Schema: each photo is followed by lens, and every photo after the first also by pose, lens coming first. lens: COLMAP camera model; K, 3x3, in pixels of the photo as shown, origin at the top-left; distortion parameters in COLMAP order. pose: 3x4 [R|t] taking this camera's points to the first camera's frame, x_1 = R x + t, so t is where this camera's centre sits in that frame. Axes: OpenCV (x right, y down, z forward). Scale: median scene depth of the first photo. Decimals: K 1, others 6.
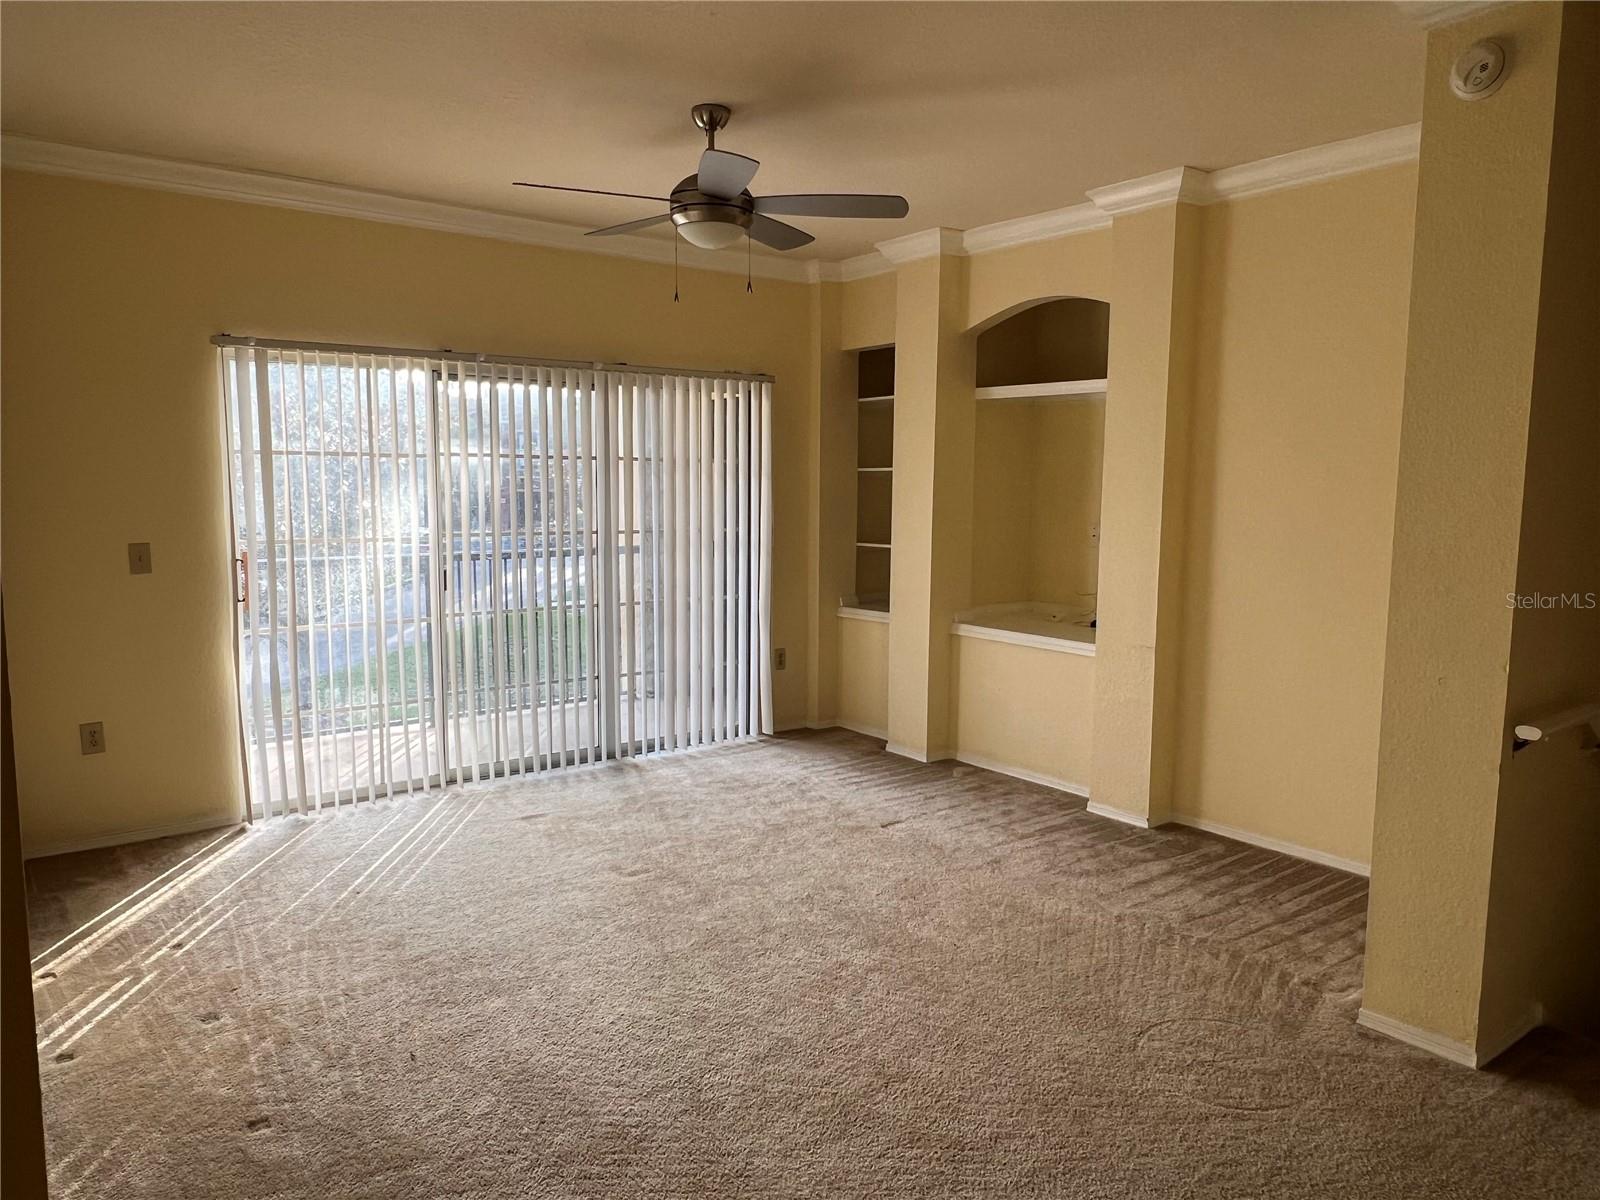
lens RADIAL K [[1087.9, 0, 785.0], [0, 1087.9, 600.8], [0, 0, 1]] dist [0.003738, -0.001808]
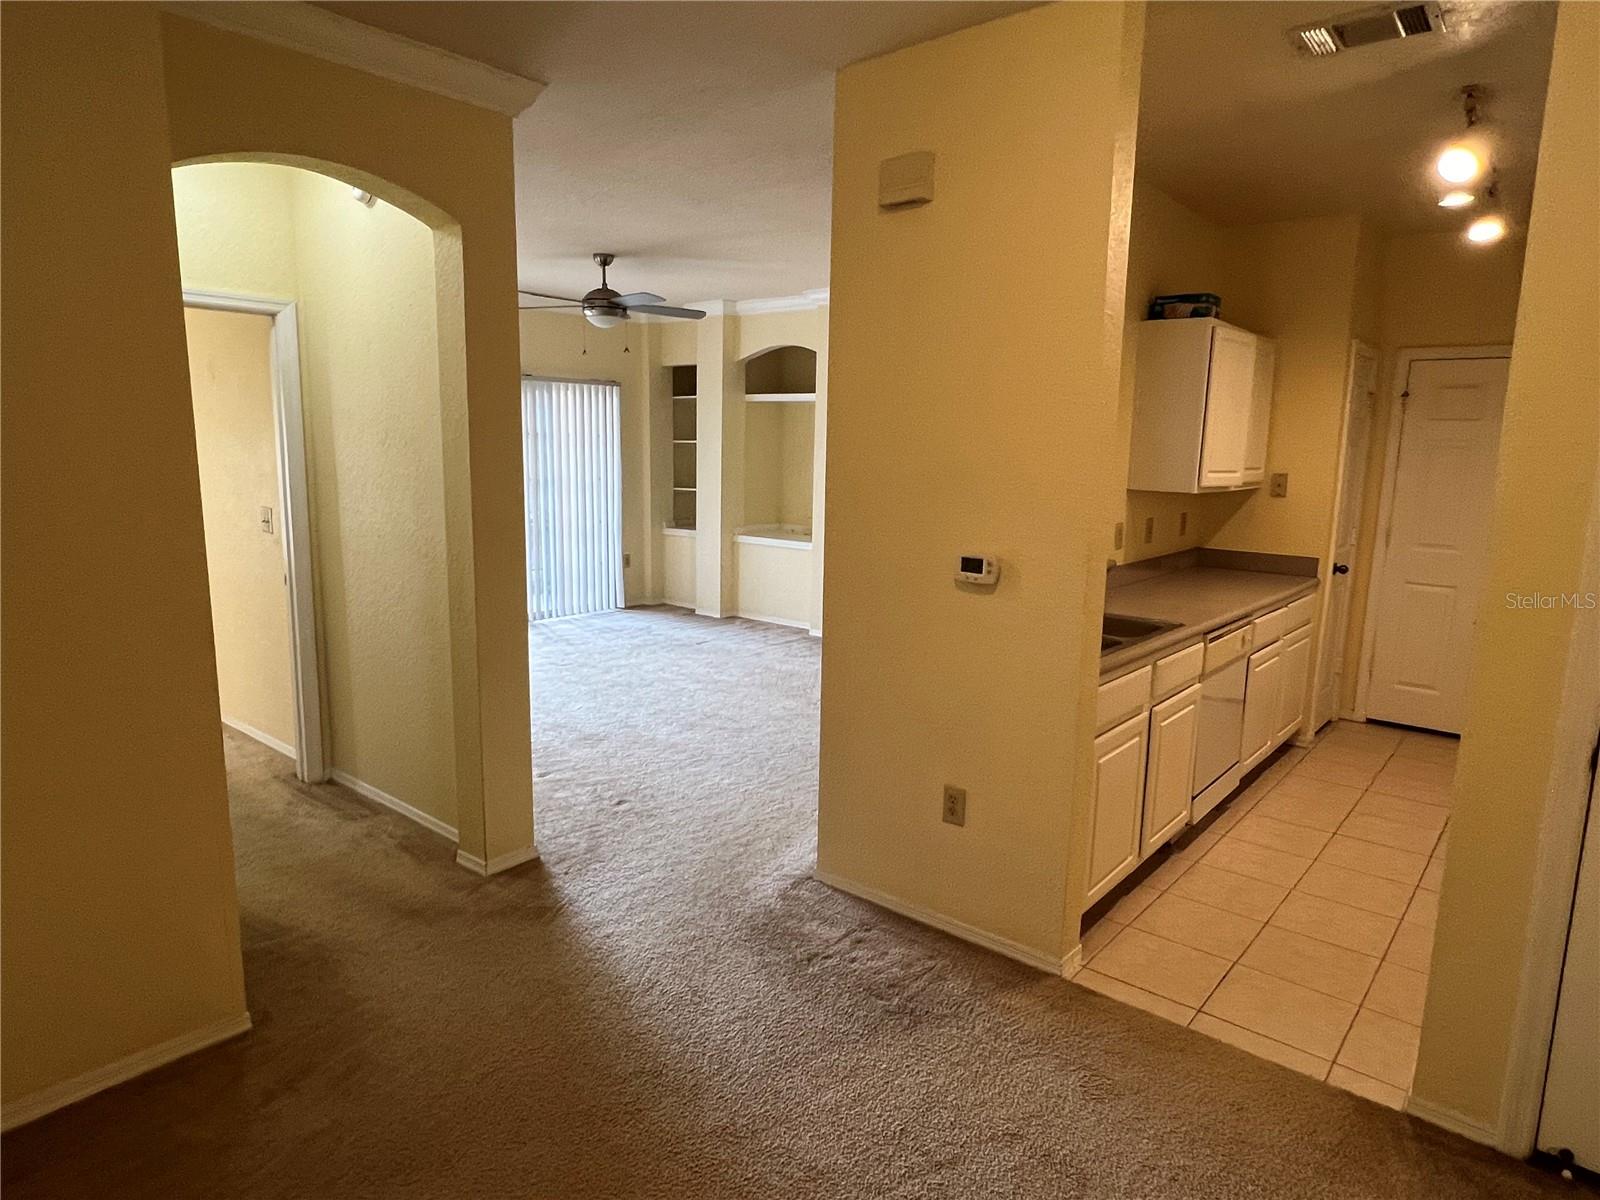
lens RADIAL K [[952.2, 0, 802.0], [0, 952.2, 606.8], [0, 0, 1]] dist [-0.005779, -0.000817]
pose [[0.975314, -0.026871, 0.219182, -0.074546], [0.013242, 0.997899, 0.063414, 0.042011], [-0.220426, -0.058946, 0.973621, -0.497482]]
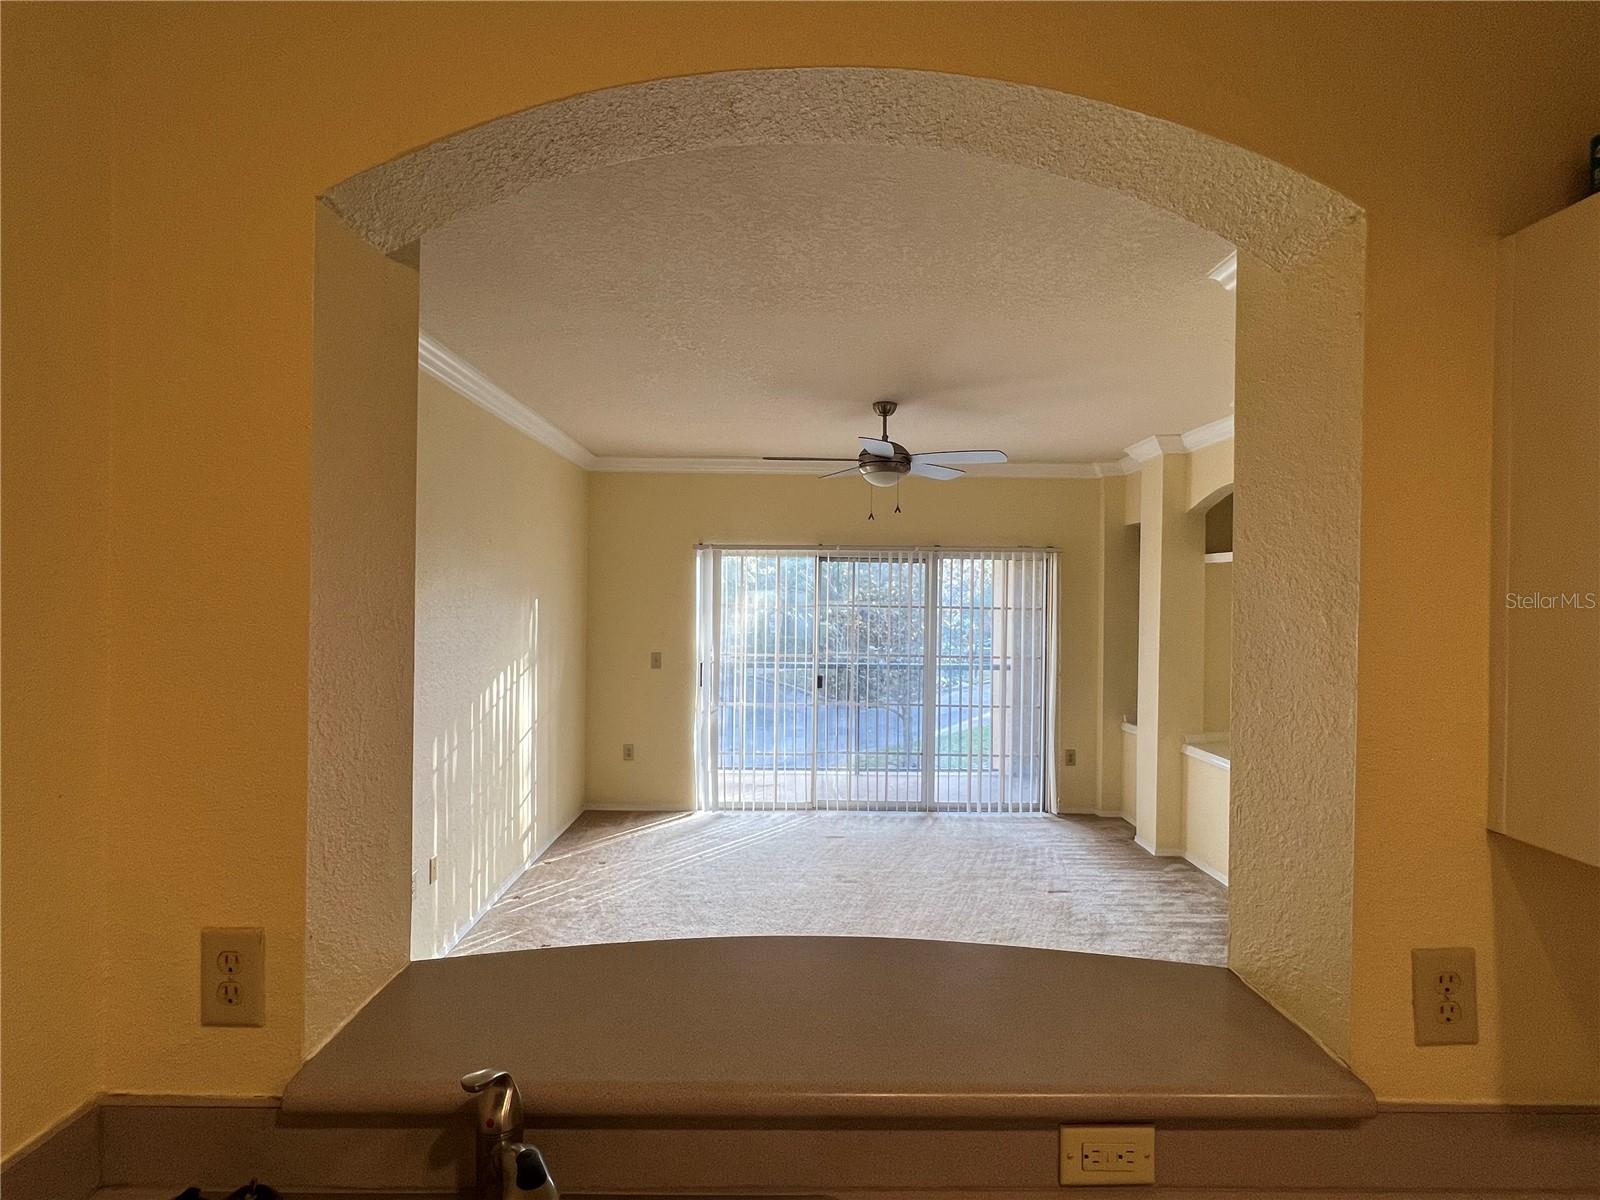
lens RADIAL K [[808.5, 0, 798.9], [0, 808.5, 598.5], [0, 0, 1]] dist [-0.000778, -0.000932]
pose [[0.805420, 0.004912, -0.592684, 0.369842], [-0.073193, 0.993136, -0.091235, -0.029509], [0.588168, 0.116863, 0.800251, -0.003669]]
